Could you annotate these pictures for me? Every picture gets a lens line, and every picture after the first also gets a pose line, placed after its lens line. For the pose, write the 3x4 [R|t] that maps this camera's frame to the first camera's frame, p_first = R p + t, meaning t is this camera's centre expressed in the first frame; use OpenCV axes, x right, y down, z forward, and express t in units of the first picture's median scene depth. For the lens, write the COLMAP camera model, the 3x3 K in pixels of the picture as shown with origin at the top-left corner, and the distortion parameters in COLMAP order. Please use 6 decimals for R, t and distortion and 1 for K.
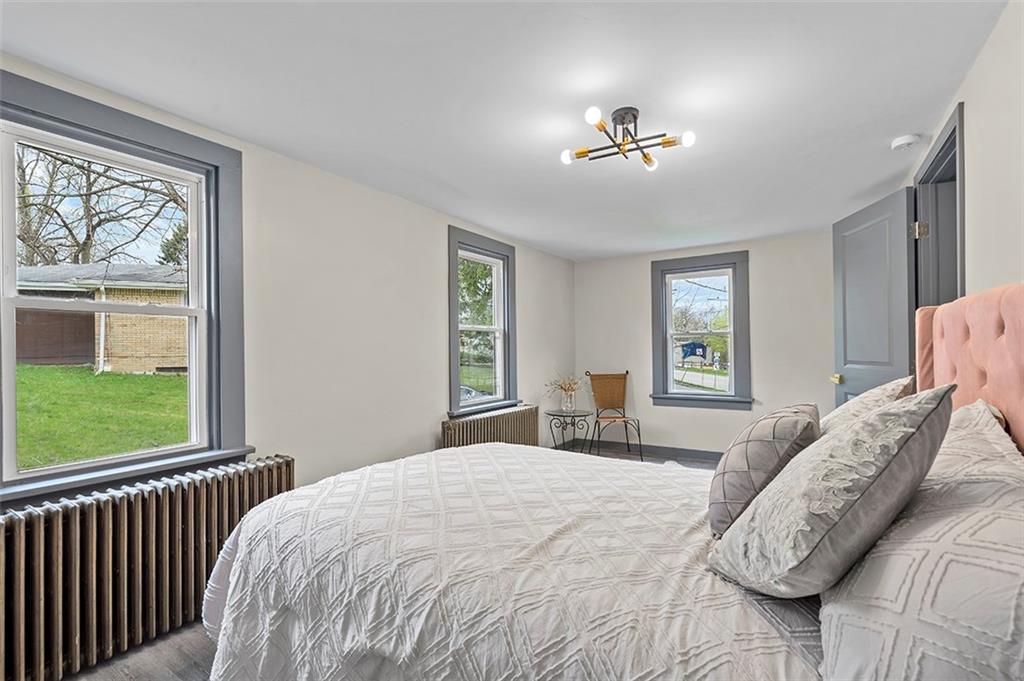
lens RADIAL K [[472.0, 0, 515.0], [0, 472.0, 347.5], [0, 0, 1]] dist [-0.004317, 0.000783]
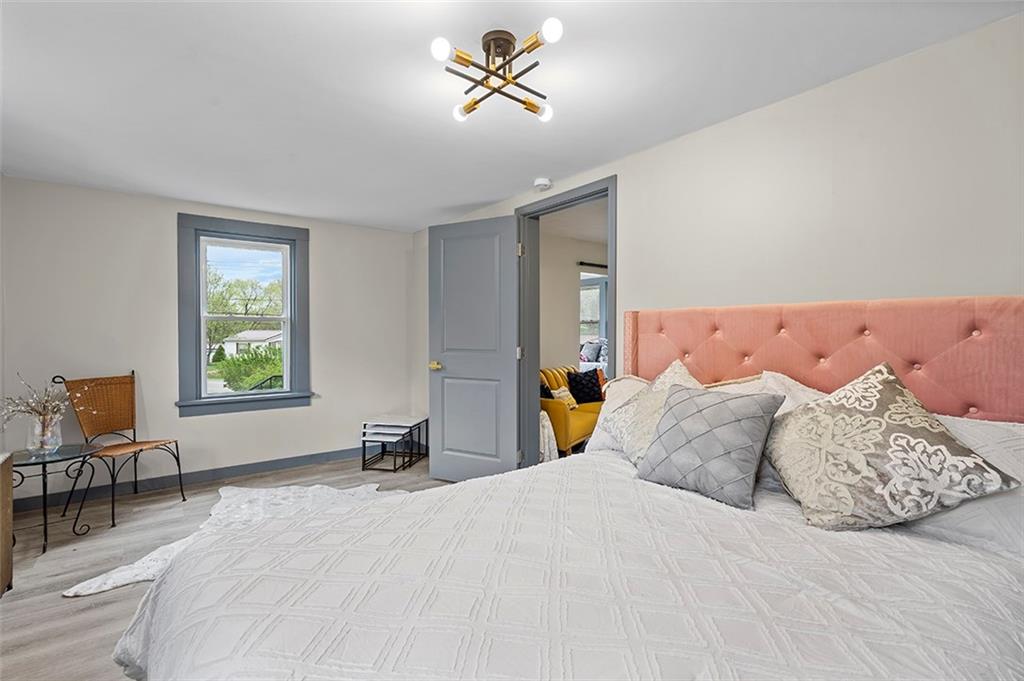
lens RADIAL K [[472.0, 0, 512.5], [0, 472.0, 338.9], [0, 0, 1]] dist [-0.004317, 0.000783]
pose [[0.334684, -0.000225, 0.942330, -0.218406], [-0.010208, 0.999940, 0.003864, -0.002734], [-0.942275, -0.010912, 0.334662, 0.314273]]
